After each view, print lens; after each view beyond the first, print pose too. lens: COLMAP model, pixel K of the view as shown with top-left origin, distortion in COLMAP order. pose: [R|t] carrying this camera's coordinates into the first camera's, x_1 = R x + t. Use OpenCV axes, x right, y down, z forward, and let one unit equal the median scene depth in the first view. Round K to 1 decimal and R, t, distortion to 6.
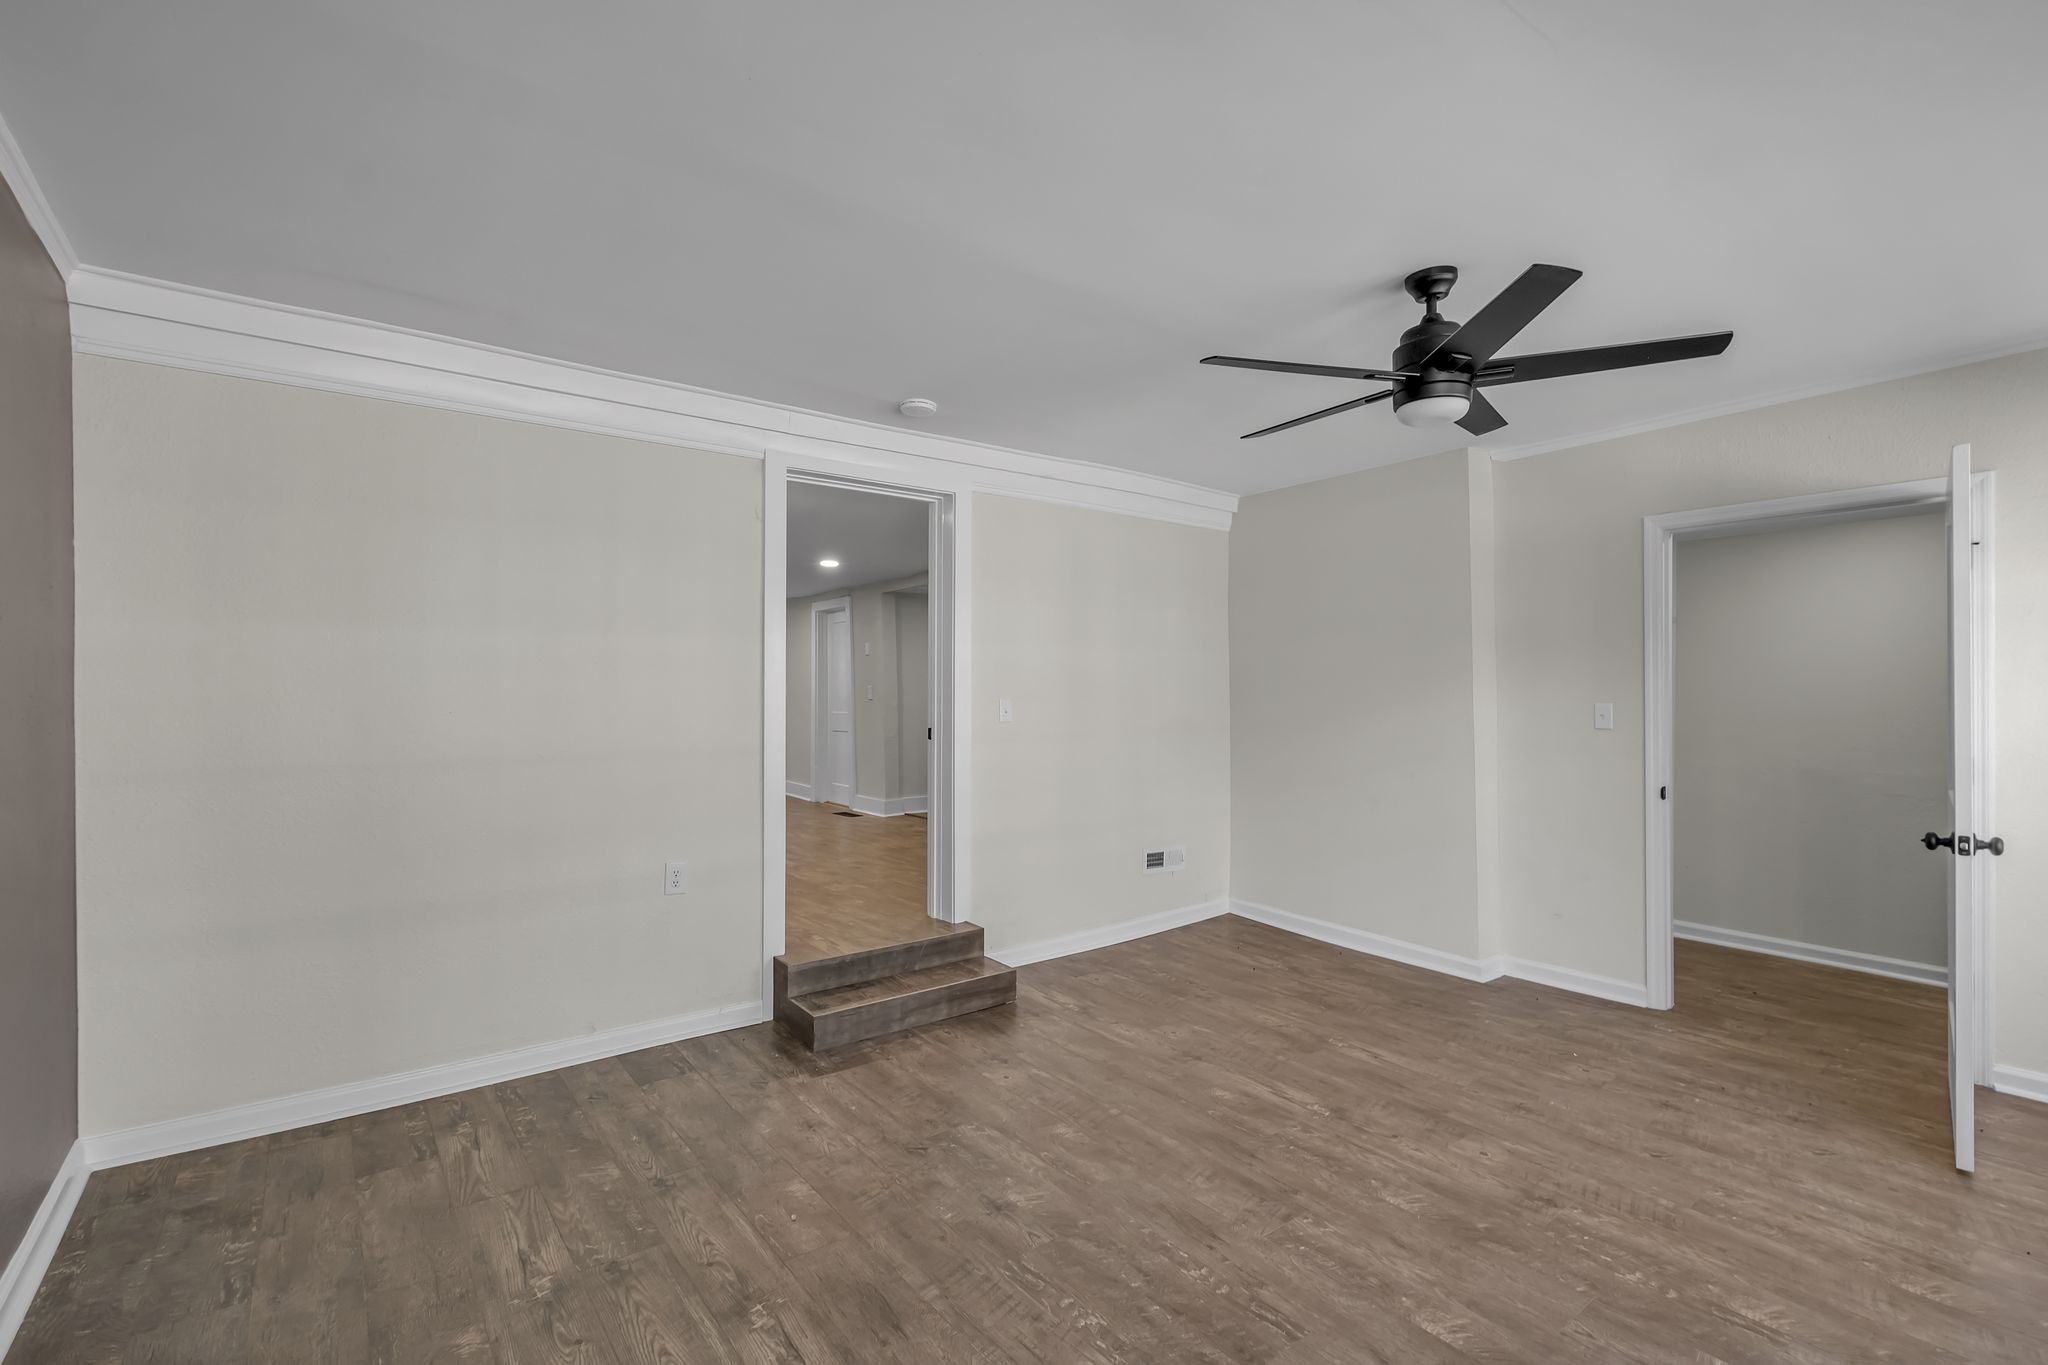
lens RADIAL K [[938.9, 0, 1024.4], [0, 938.9, 690.0], [0, 0, 1]] dist [0.006288, -0.004964]
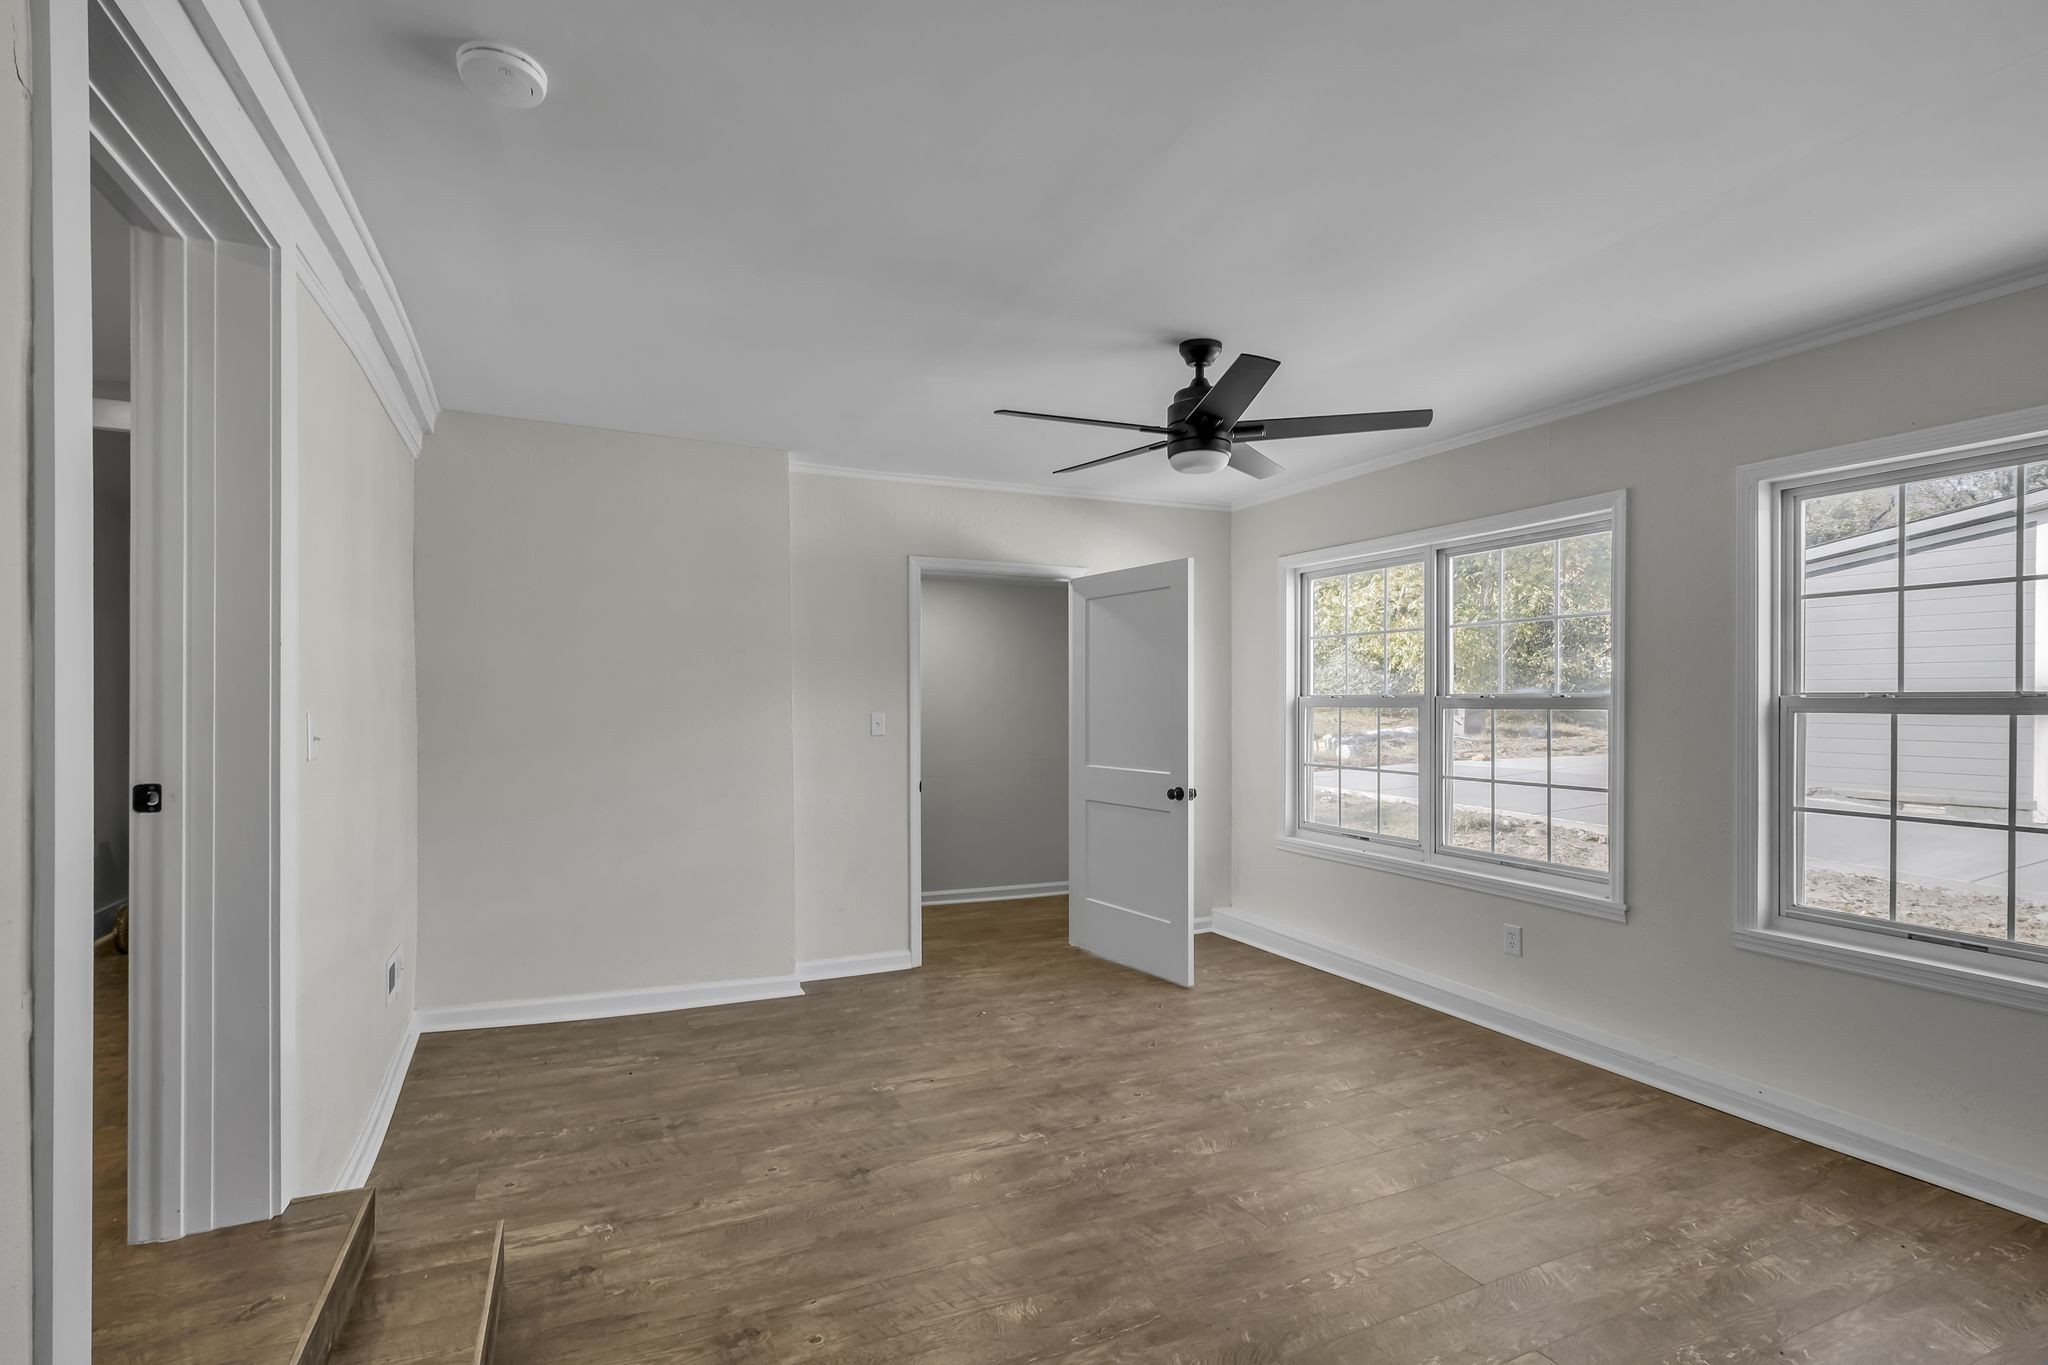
lens RADIAL K [[938.9, 0, 1033.8], [0, 938.9, 691.4], [0, 0, 1]] dist [0.006288, -0.004964]
pose [[0.211806, 0.016528, 0.977172, -0.552418], [-0.005764, 0.999861, -0.015663, 0.005902], [-0.977295, -0.002315, 0.211872, 0.696523]]
